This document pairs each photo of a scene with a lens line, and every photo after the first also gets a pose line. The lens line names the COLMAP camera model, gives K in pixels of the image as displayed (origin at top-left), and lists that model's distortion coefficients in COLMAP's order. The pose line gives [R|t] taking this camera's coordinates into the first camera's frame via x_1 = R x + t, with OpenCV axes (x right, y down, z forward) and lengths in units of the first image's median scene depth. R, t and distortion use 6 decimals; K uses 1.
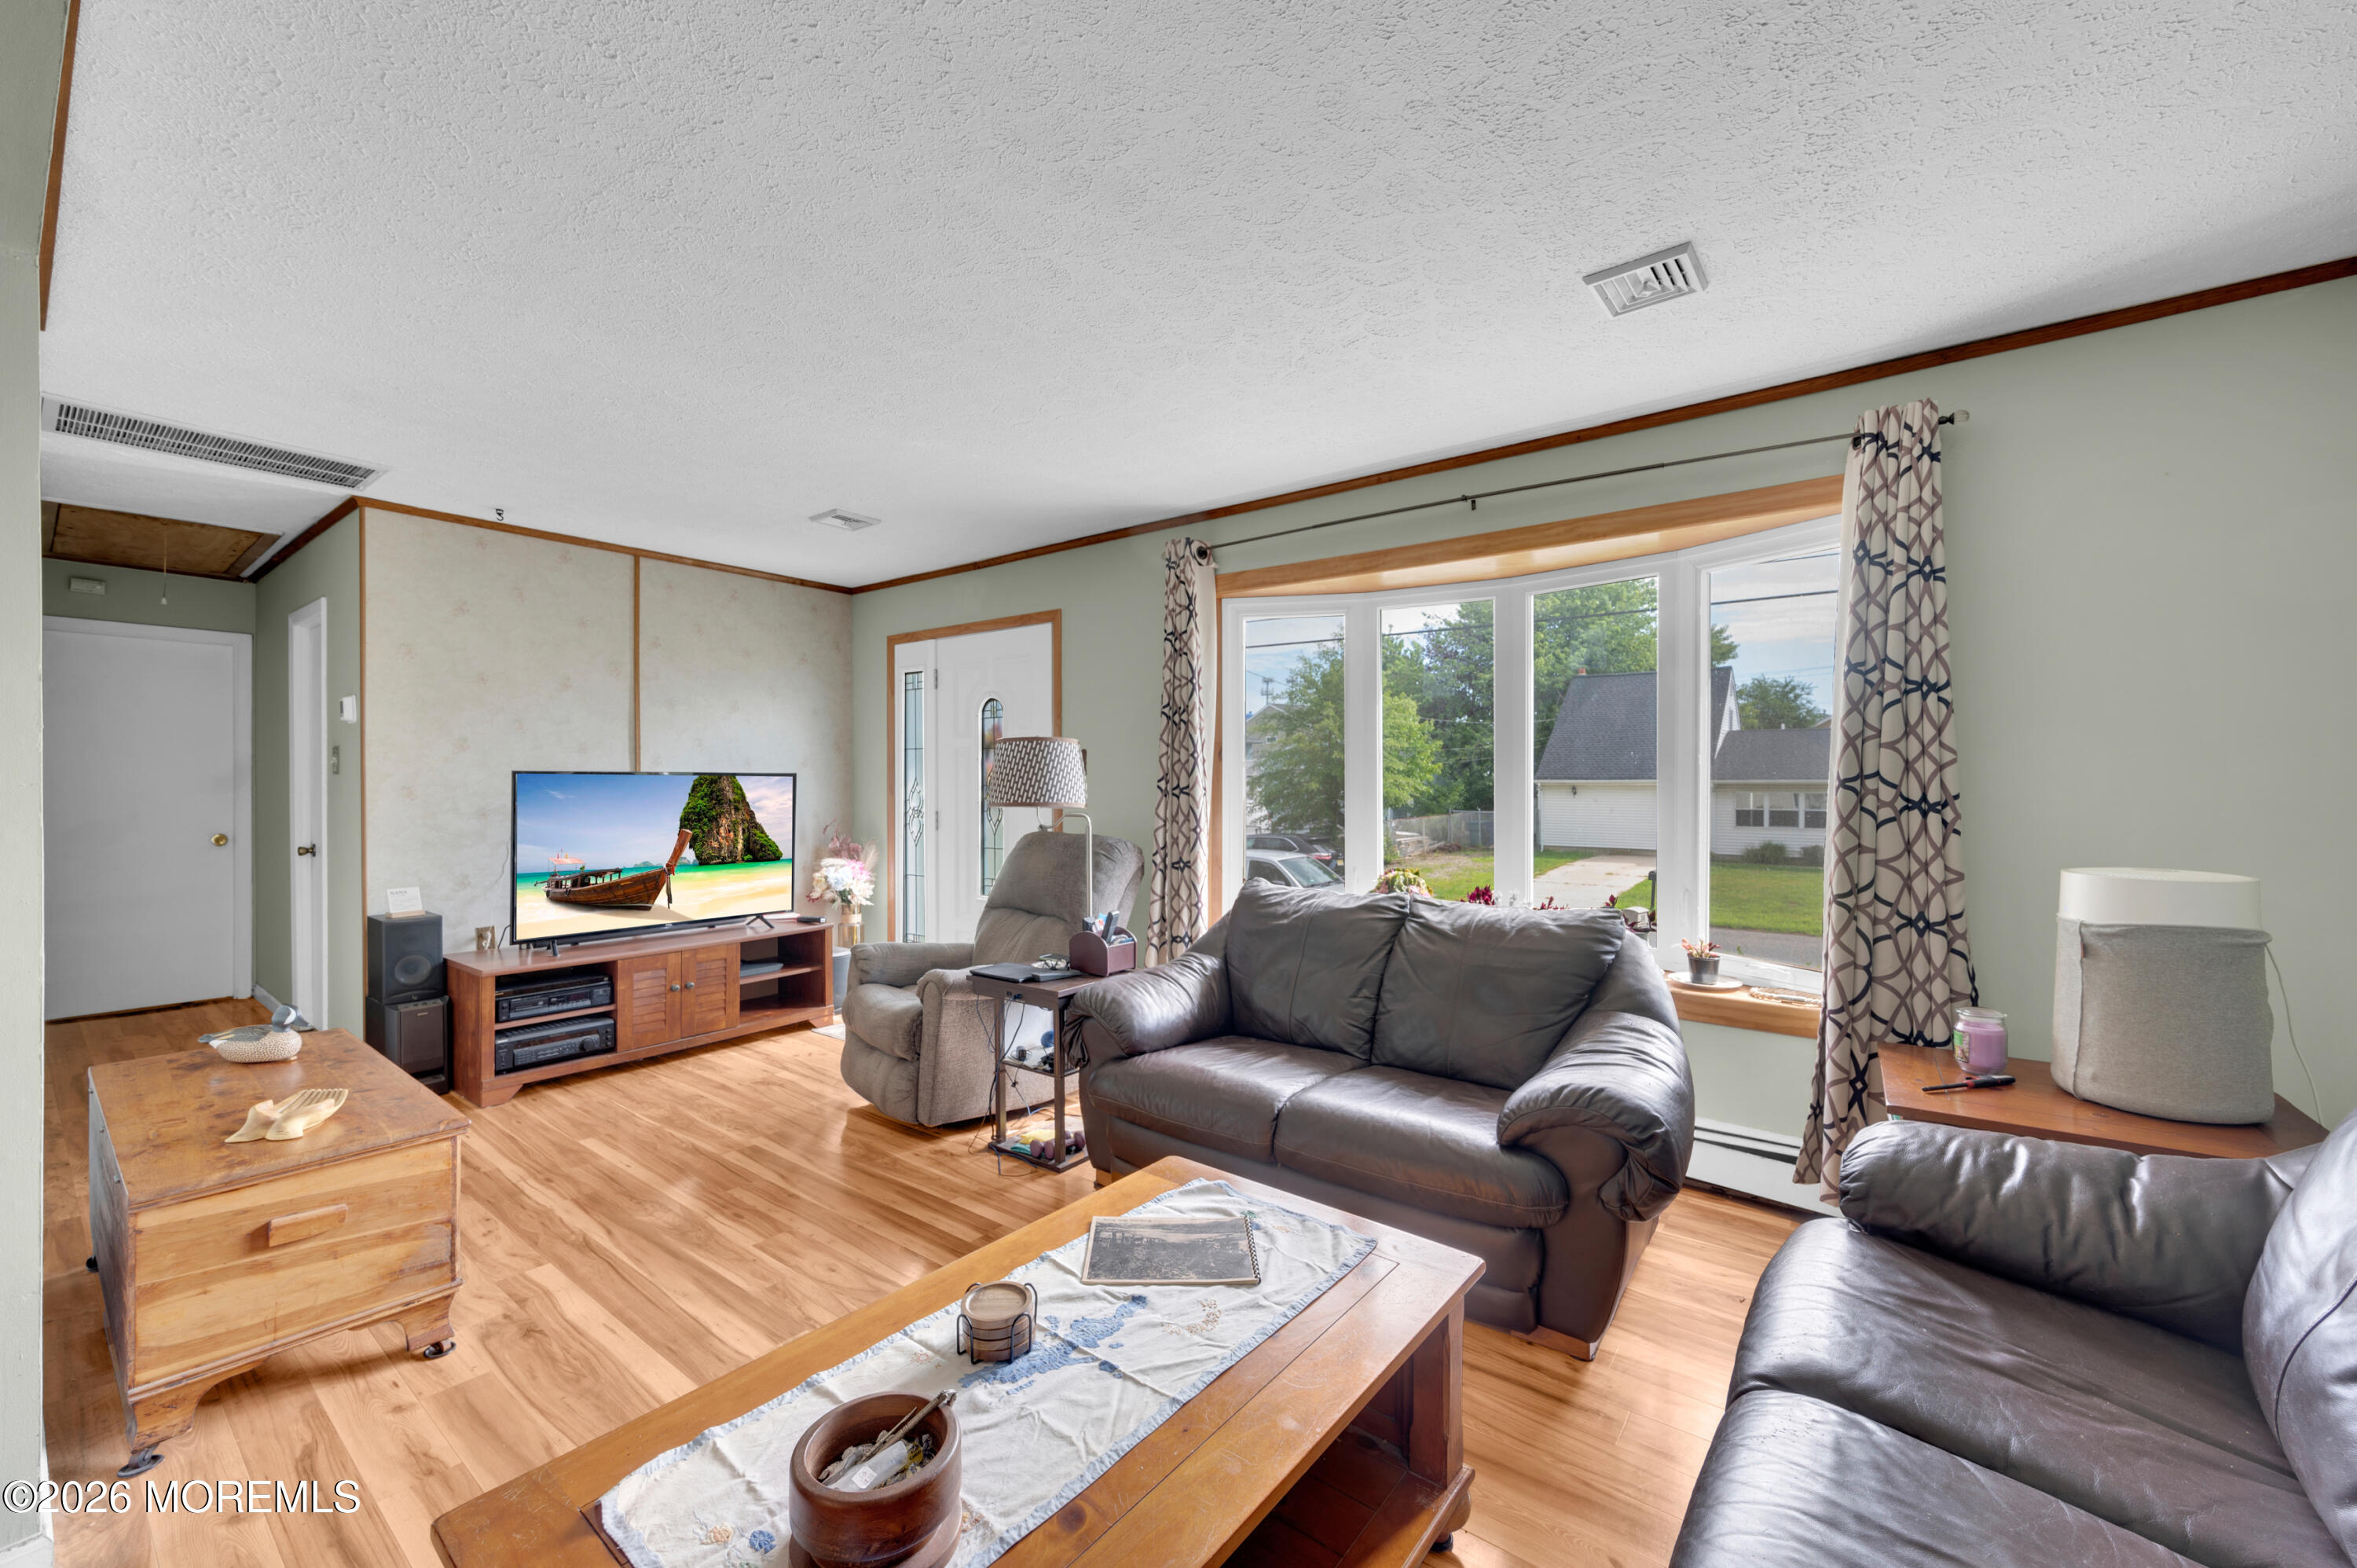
lens RADIAL K [[950.2, 0, 1174.6], [0, 950.2, 781.9], [0, 0, 1]] dist [0.003039, 0.000002]
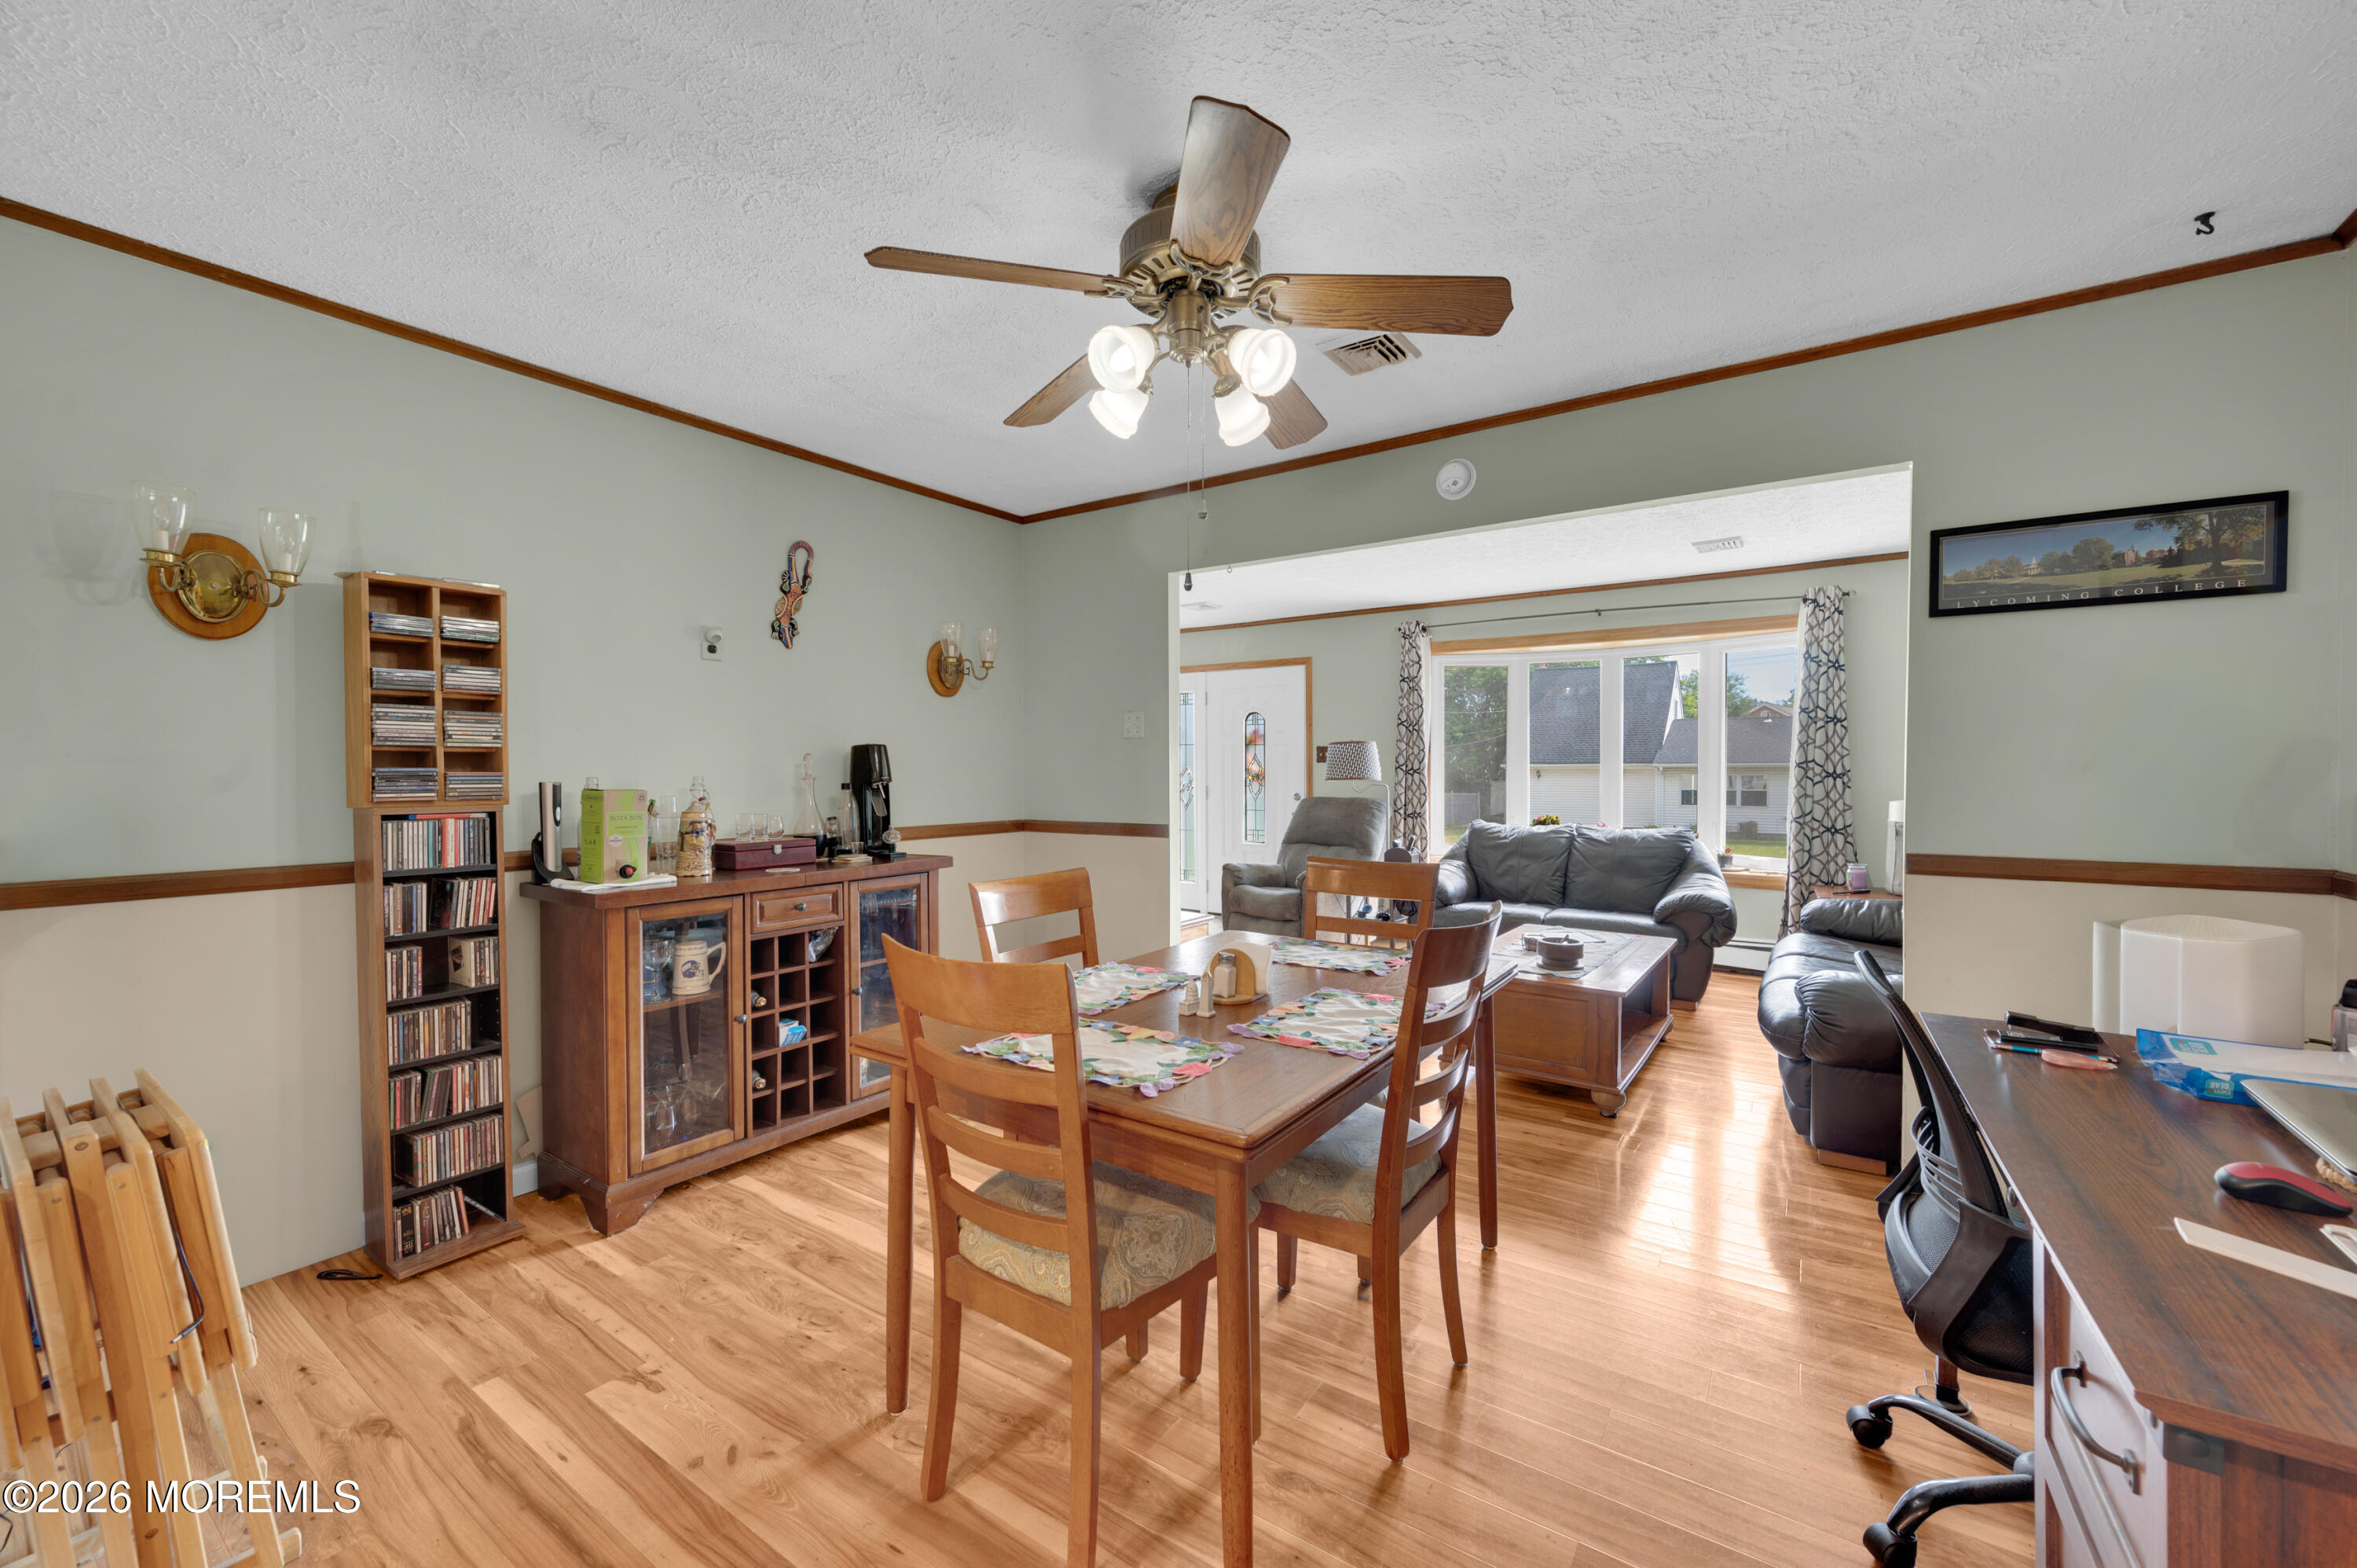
lens RADIAL K [[950.2, 0, 1173.9], [0, 950.2, 782.2], [0, 0, 1]] dist [0.003039, 0.000002]
pose [[0.998633, -0.004948, 0.052038, -0.797291], [0.004176, 0.999880, 0.014940, 0.002632], [-0.052106, -0.014702, 0.998533, -1.045492]]
